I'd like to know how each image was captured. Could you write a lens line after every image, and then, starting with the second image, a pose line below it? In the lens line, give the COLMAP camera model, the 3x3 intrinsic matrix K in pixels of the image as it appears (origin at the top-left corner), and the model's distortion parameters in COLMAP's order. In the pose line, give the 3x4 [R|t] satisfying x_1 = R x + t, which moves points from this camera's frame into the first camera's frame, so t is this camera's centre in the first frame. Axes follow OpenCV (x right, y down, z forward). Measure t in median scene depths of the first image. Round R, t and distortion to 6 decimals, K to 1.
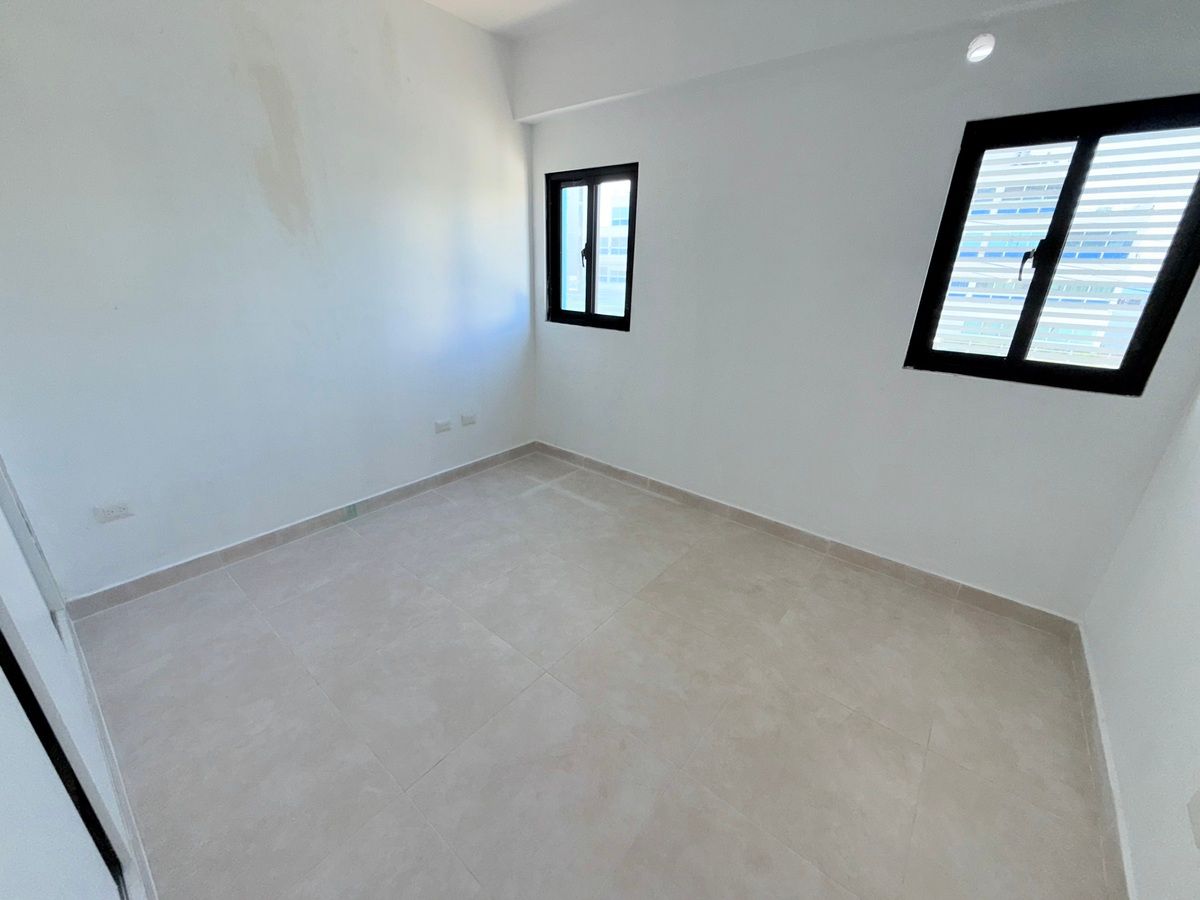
lens RADIAL K [[477.9, 0, 609.0], [0, 477.9, 446.8], [0, 0, 1]] dist [-0.000588, -0.000078]
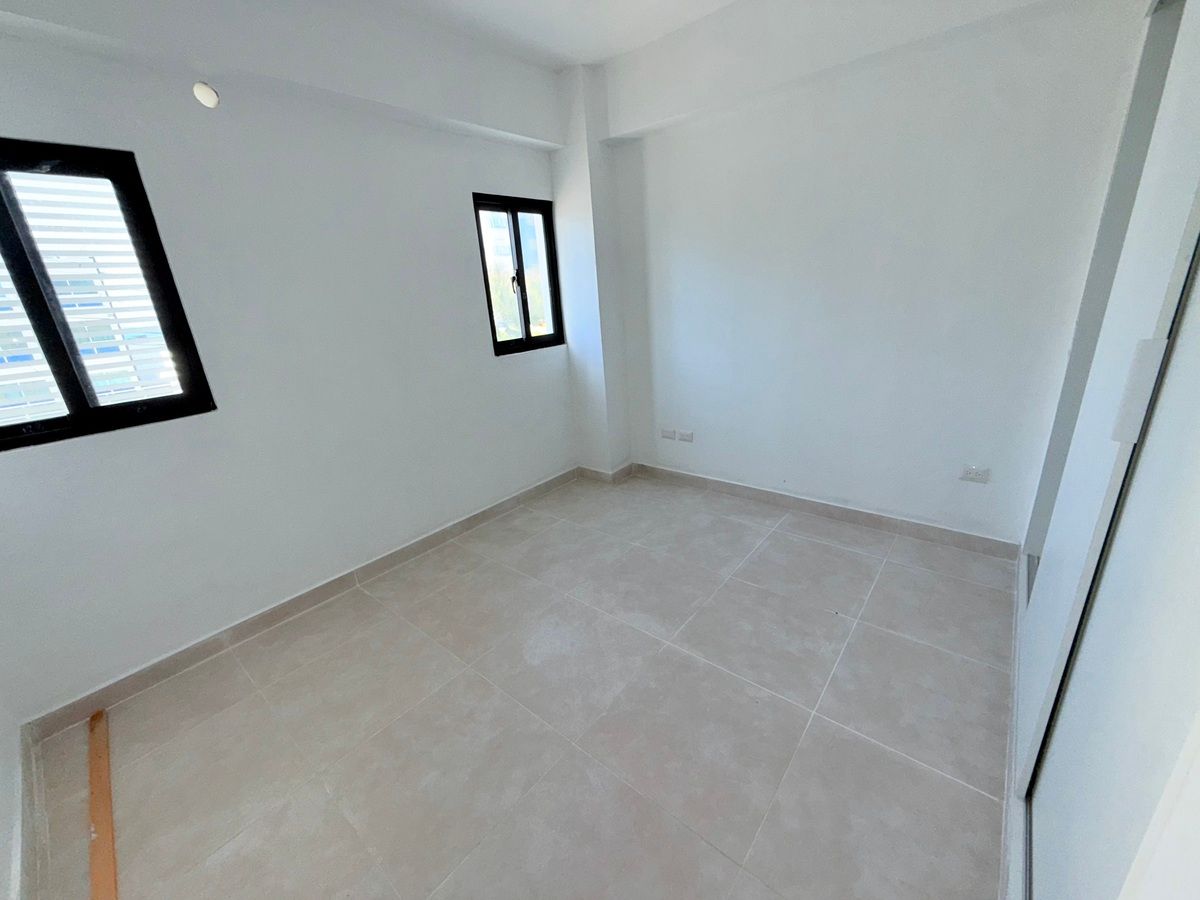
lens RADIAL K [[477.9, 0, 609.0], [0, 477.9, 446.8], [0, 0, 1]] dist [-0.000588, -0.000078]
pose [[0.009979, -0.354492, 0.935006, -1.060666], [0.418958, 0.850506, 0.317984, -0.331301], [-0.907951, 0.388555, 0.157005, 0.774062]]
